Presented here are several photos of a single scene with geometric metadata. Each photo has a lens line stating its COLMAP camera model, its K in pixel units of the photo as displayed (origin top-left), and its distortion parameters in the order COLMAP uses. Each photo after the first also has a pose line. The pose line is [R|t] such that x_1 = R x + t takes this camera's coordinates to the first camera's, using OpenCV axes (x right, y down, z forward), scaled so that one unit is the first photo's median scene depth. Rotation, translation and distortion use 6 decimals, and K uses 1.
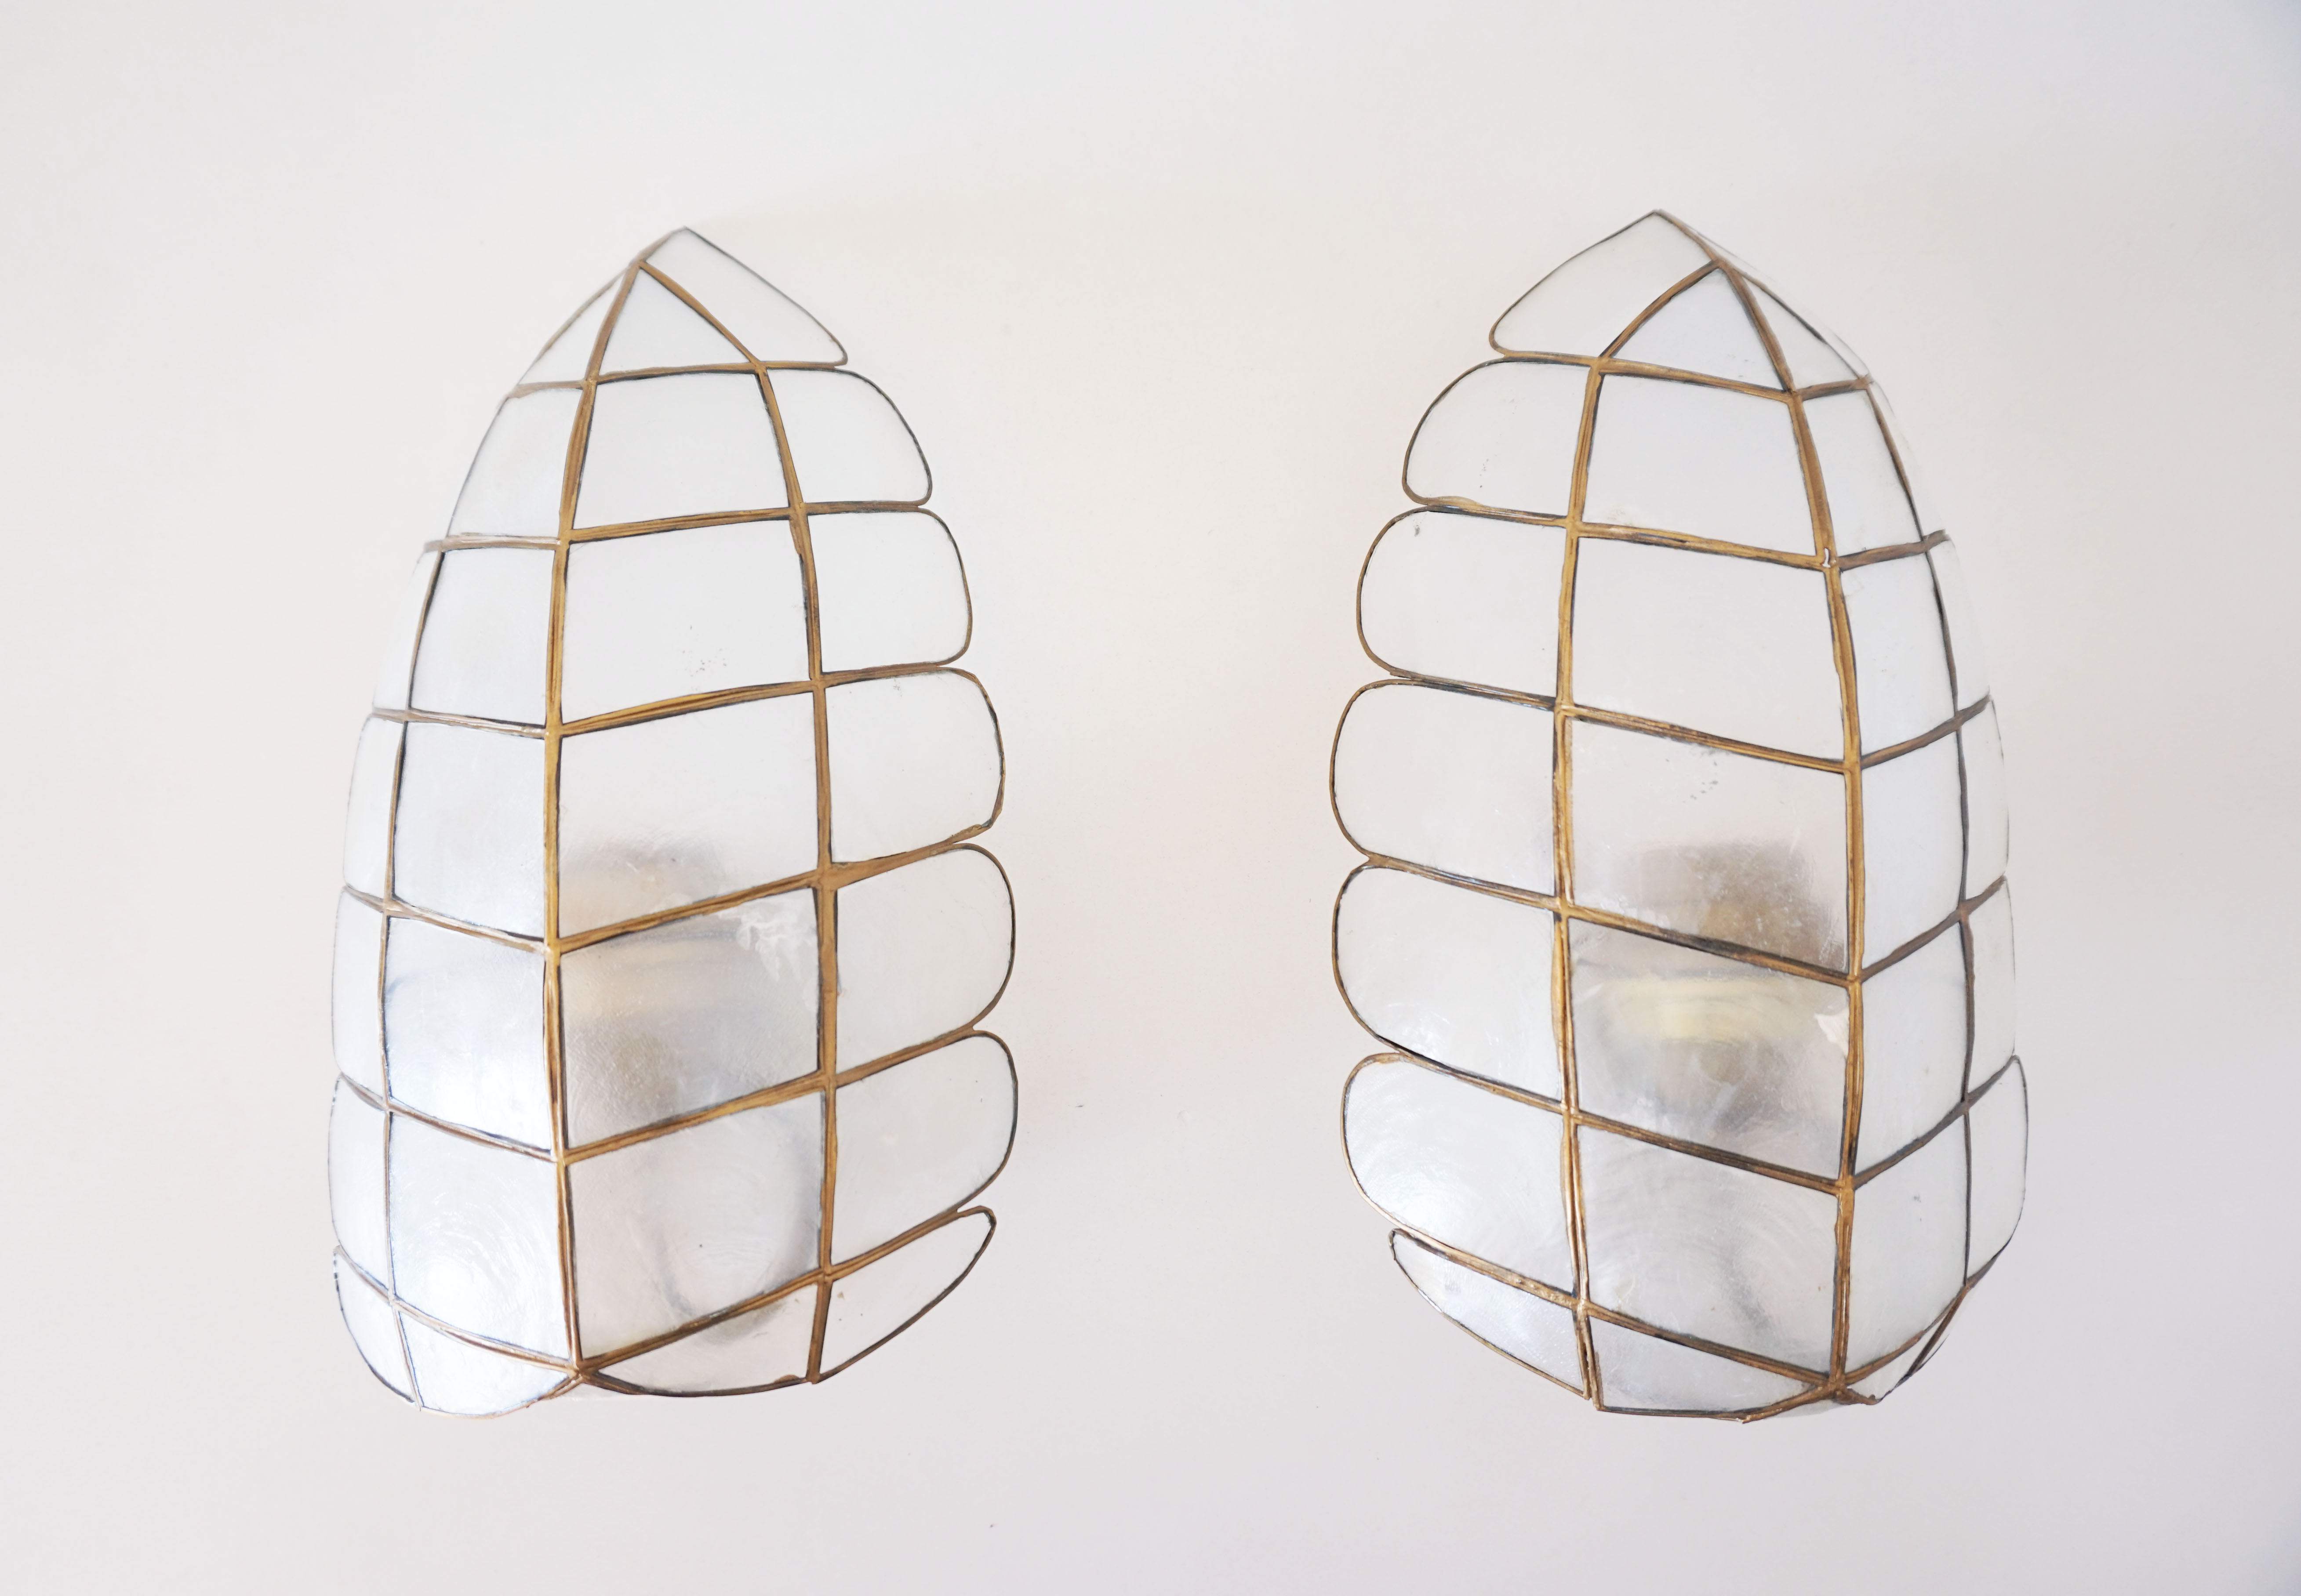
lens RADIAL K [[1616.5, 0, 1097.2], [0, 1616.5, 798.4], [0, 0, 1]] dist [-0.031022, -0.000936]
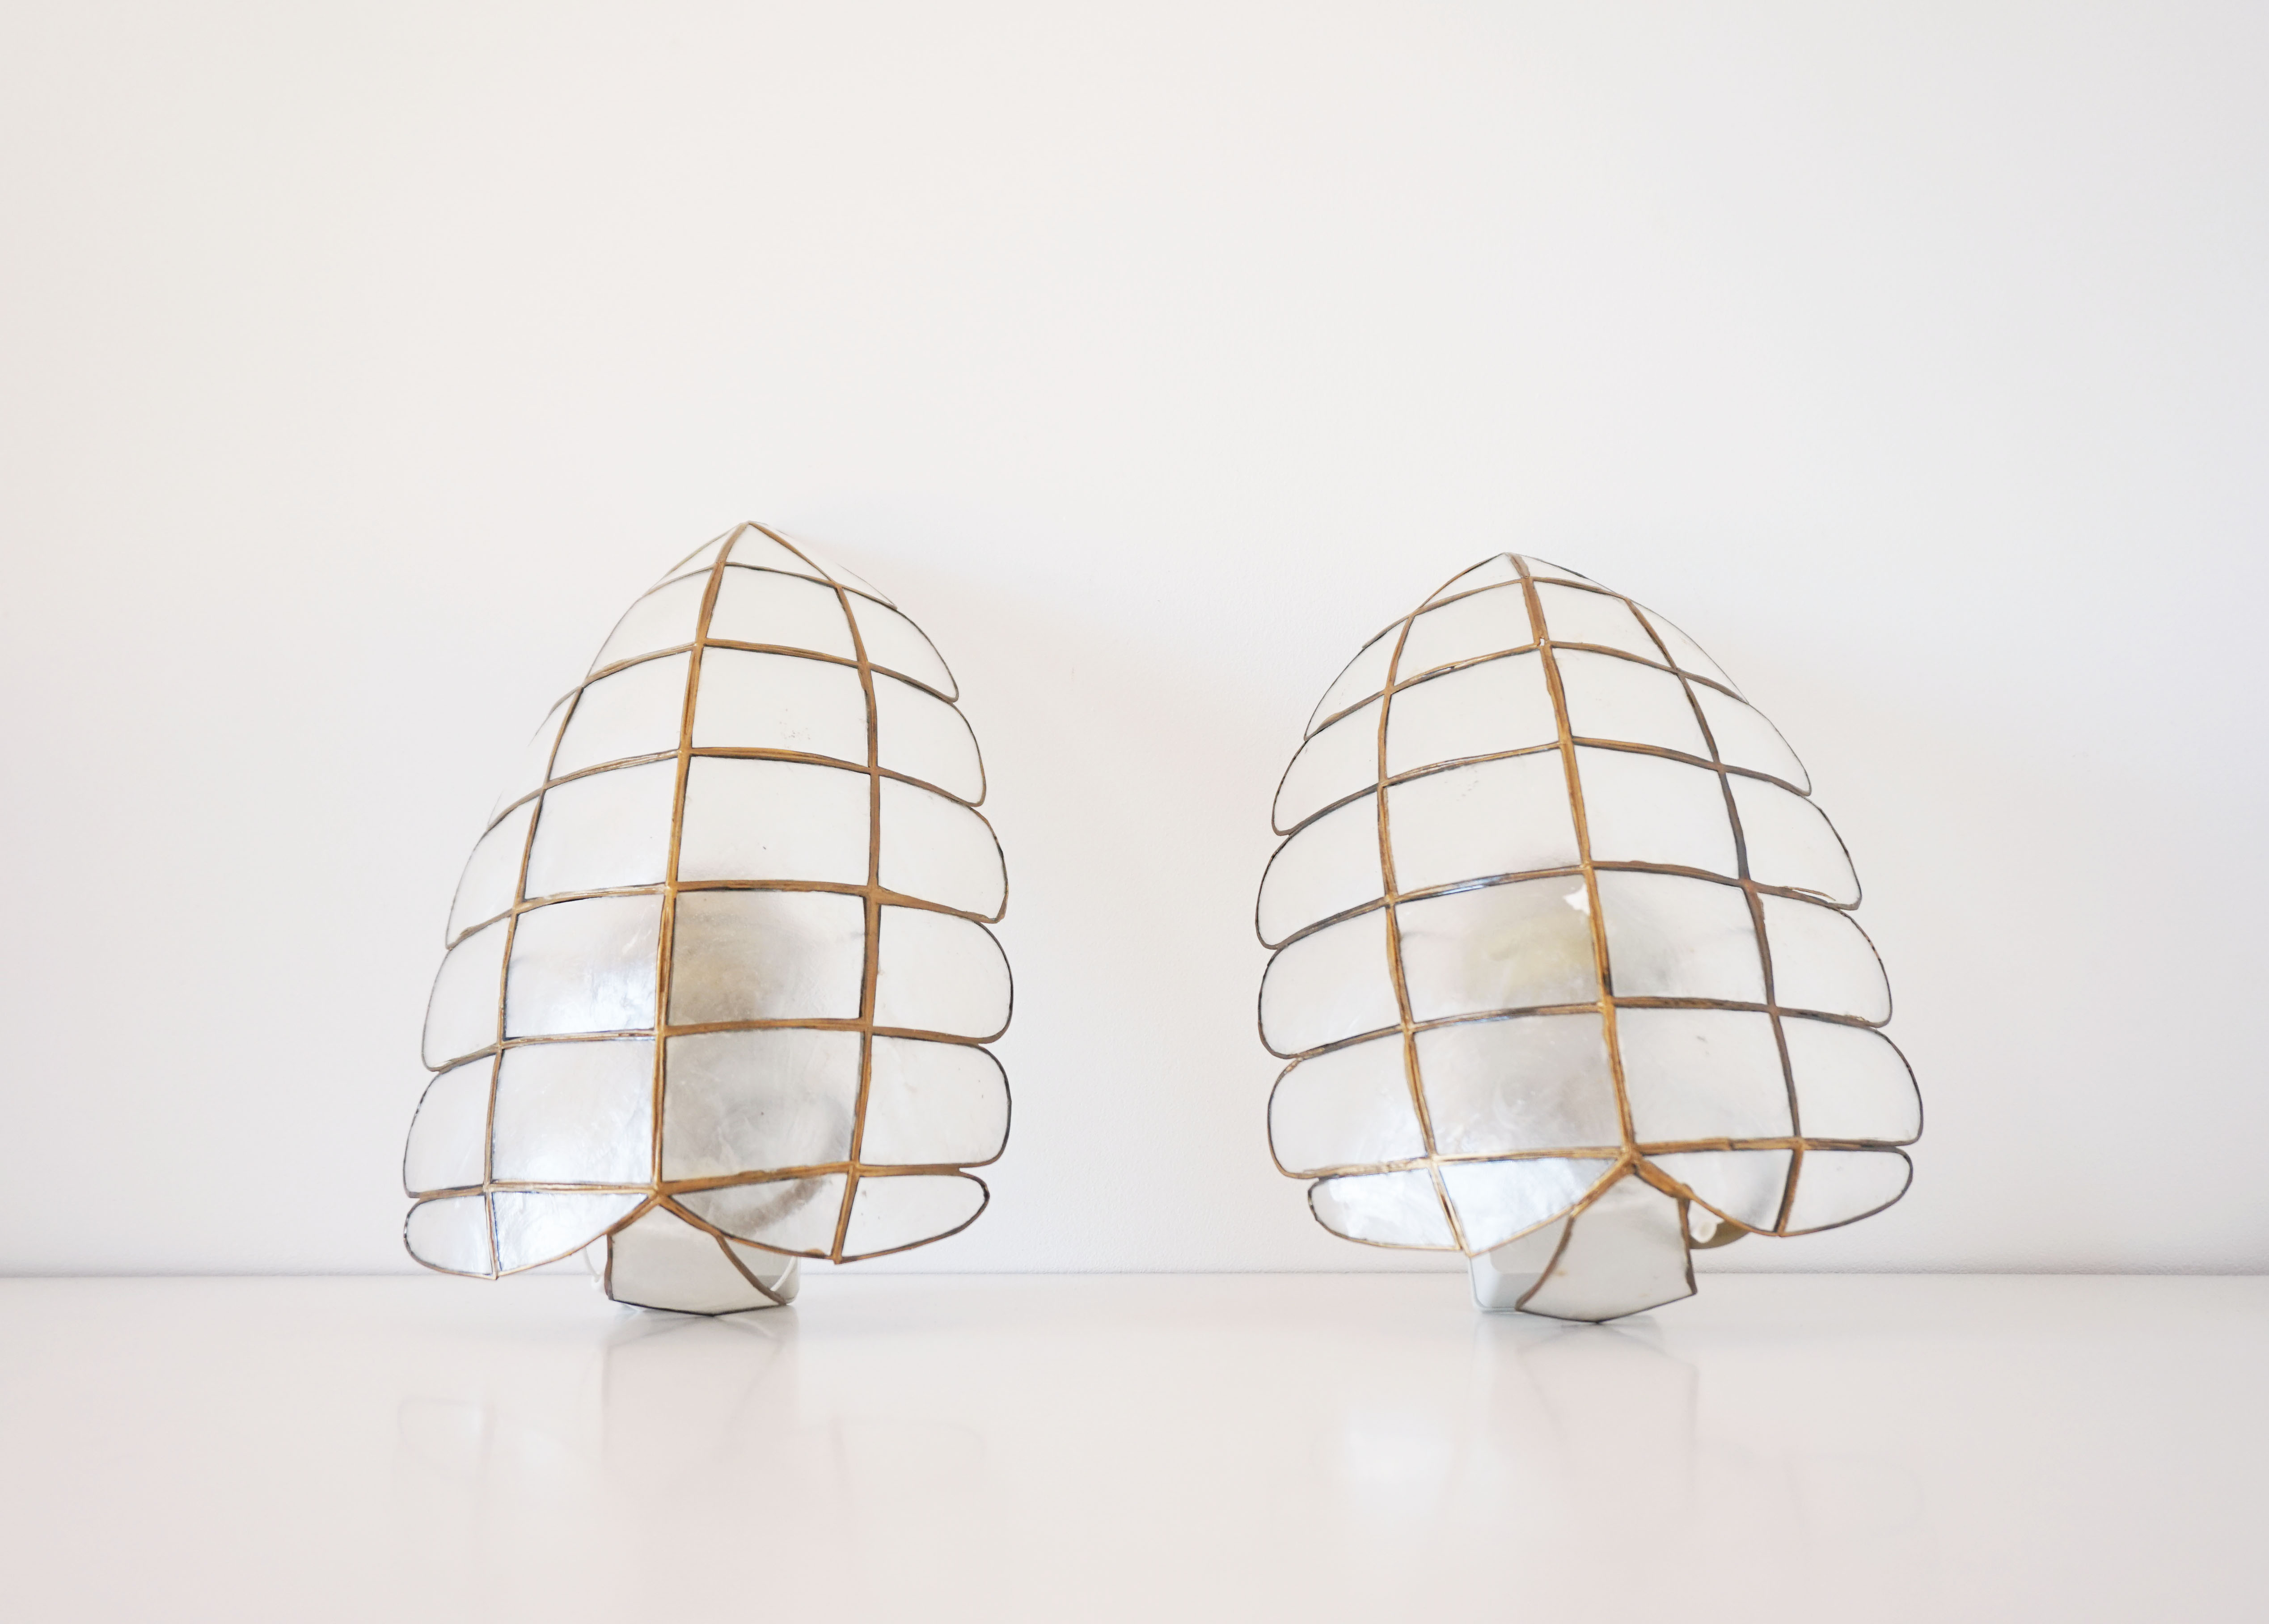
lens RADIAL K [[2156.3, 0, 1144.6], [0, 2156.3, 827.3], [0, 0, 1]] dist [-0.001051, 0.000000]
pose [[0.998682, 0.036113, 0.036460, -0.017406], [-0.017162, 0.904601, -0.425914, 0.722006], [-0.048363, 0.424727, 0.904029, -0.573044]]
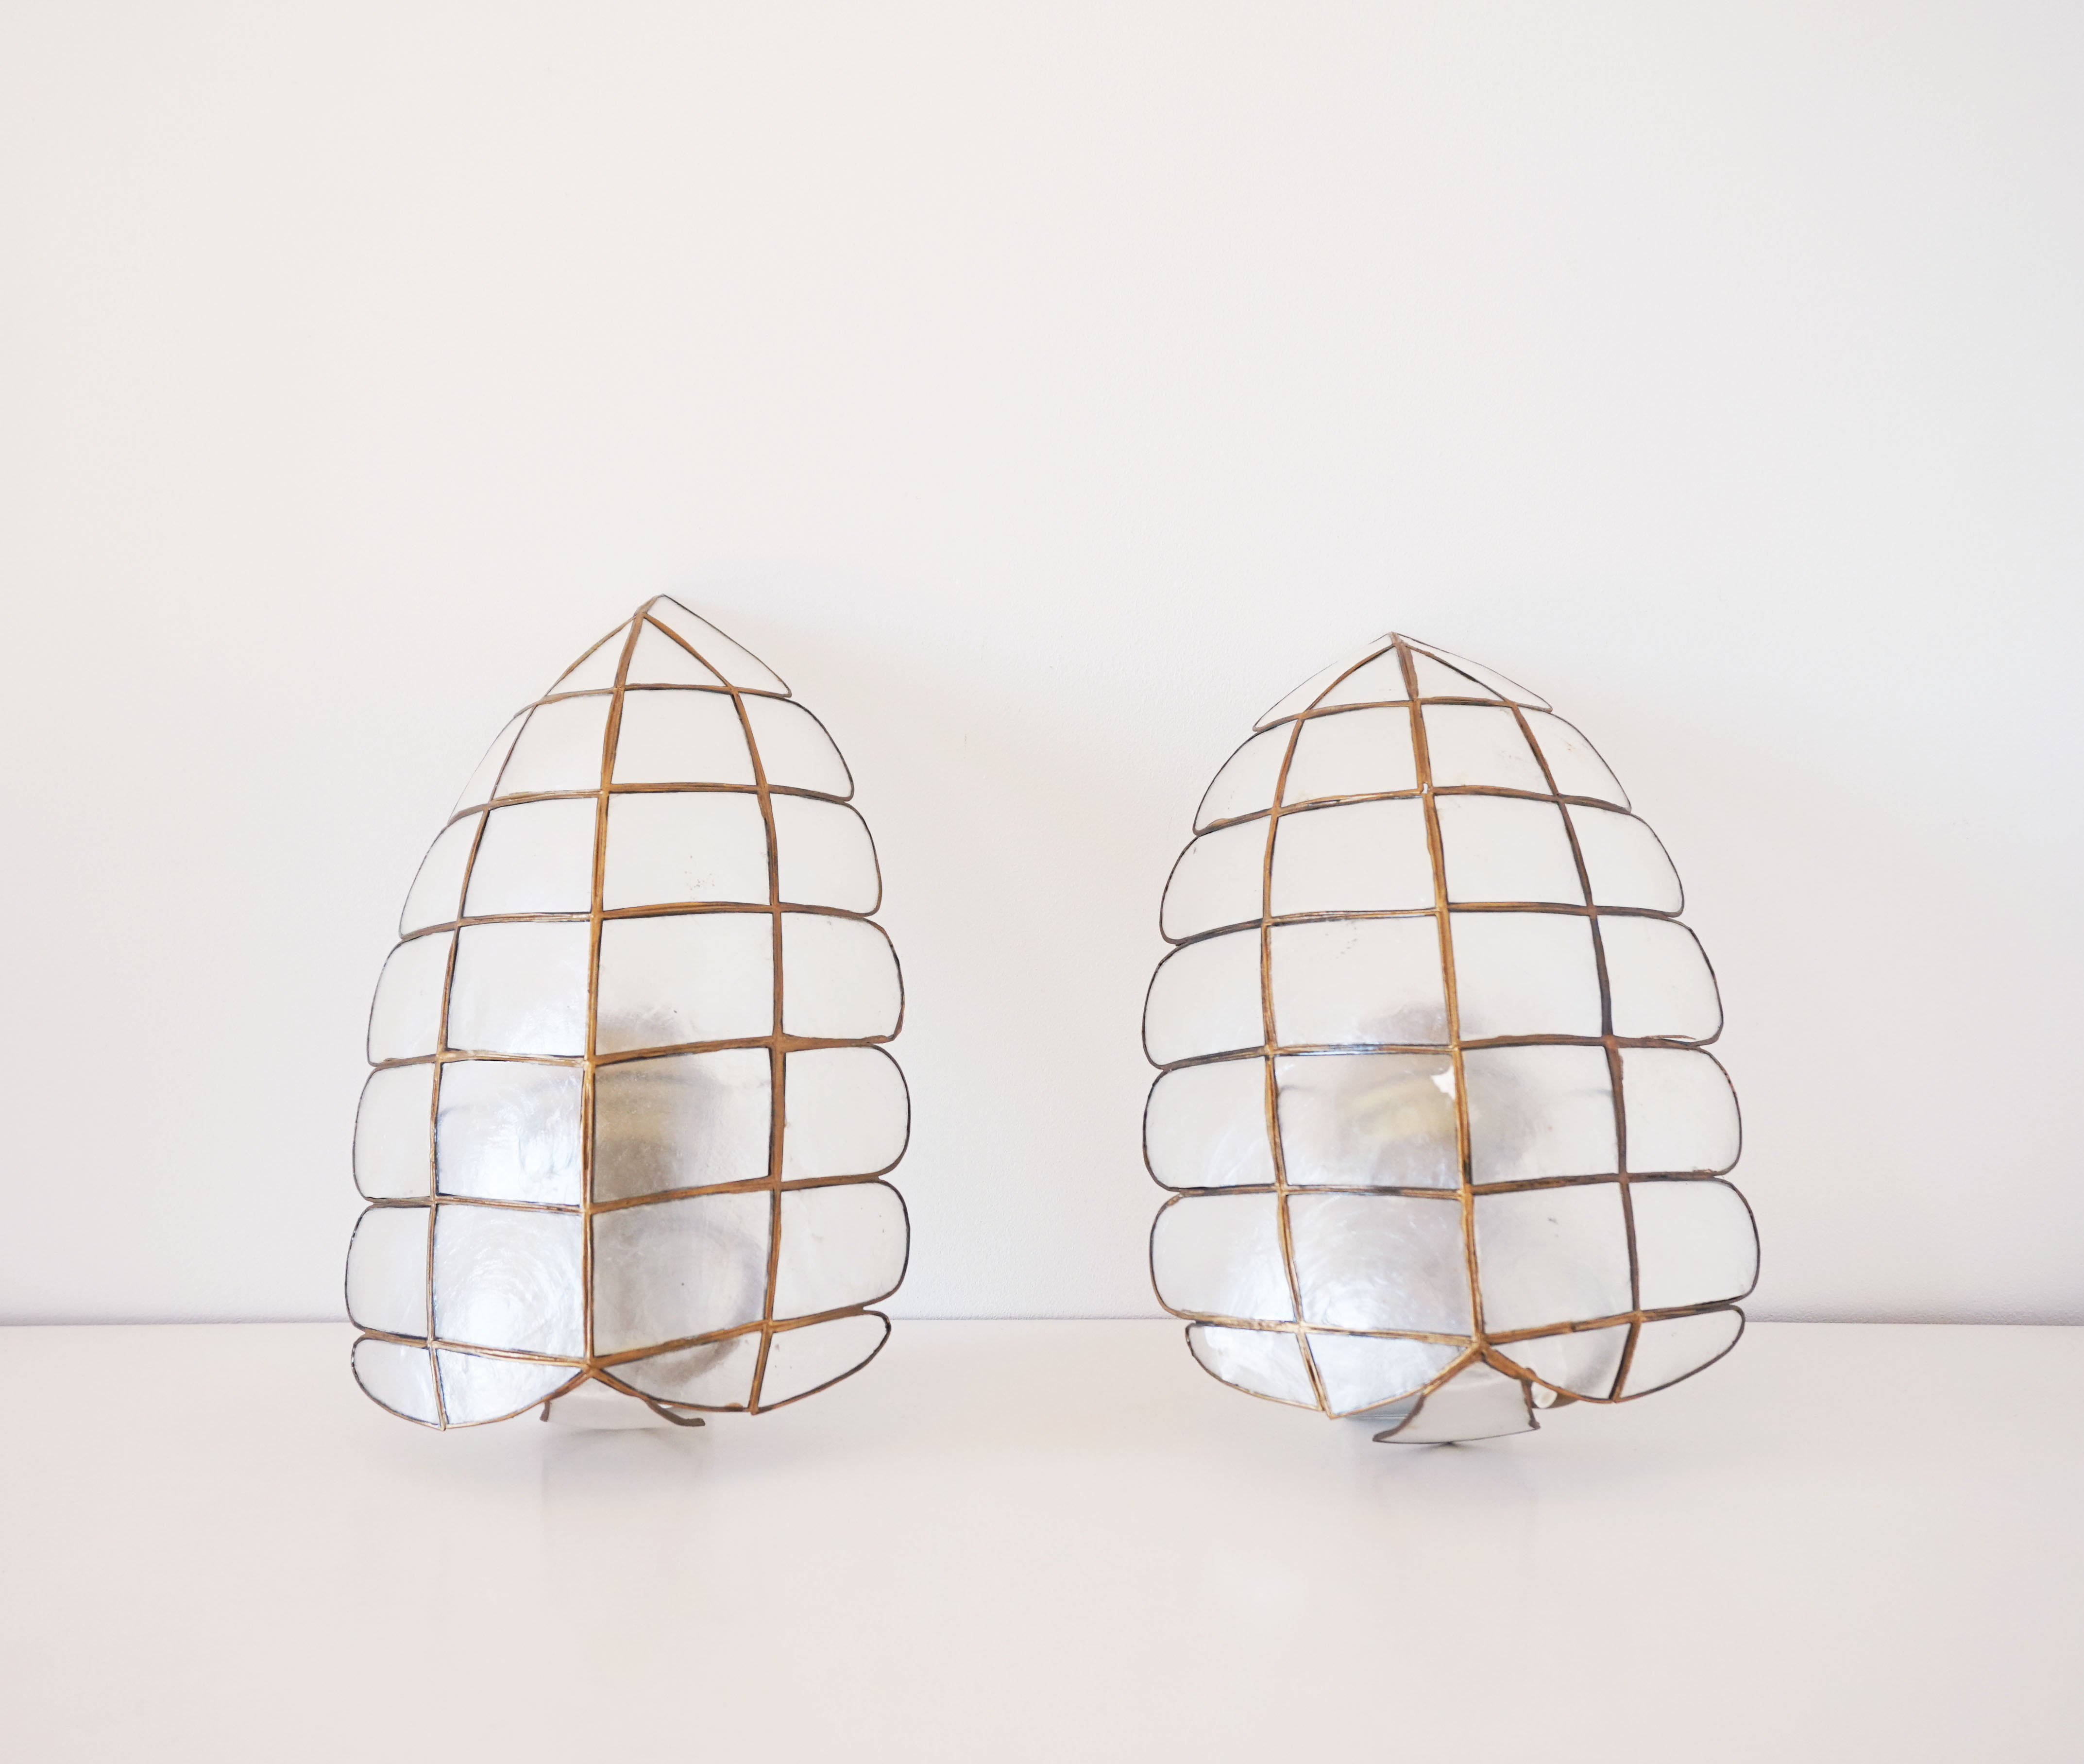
lens RADIAL K [[2345.4, 0, 1027.7], [0, 2345.4, 891.8], [0, 0, 1]] dist [-0.007831, 0.000000]
pose [[0.998432, 0.035536, 0.043243, -0.049491], [-0.023404, 0.966876, -0.254170, 0.417178], [-0.050843, 0.252759, 0.966192, -0.924336]]
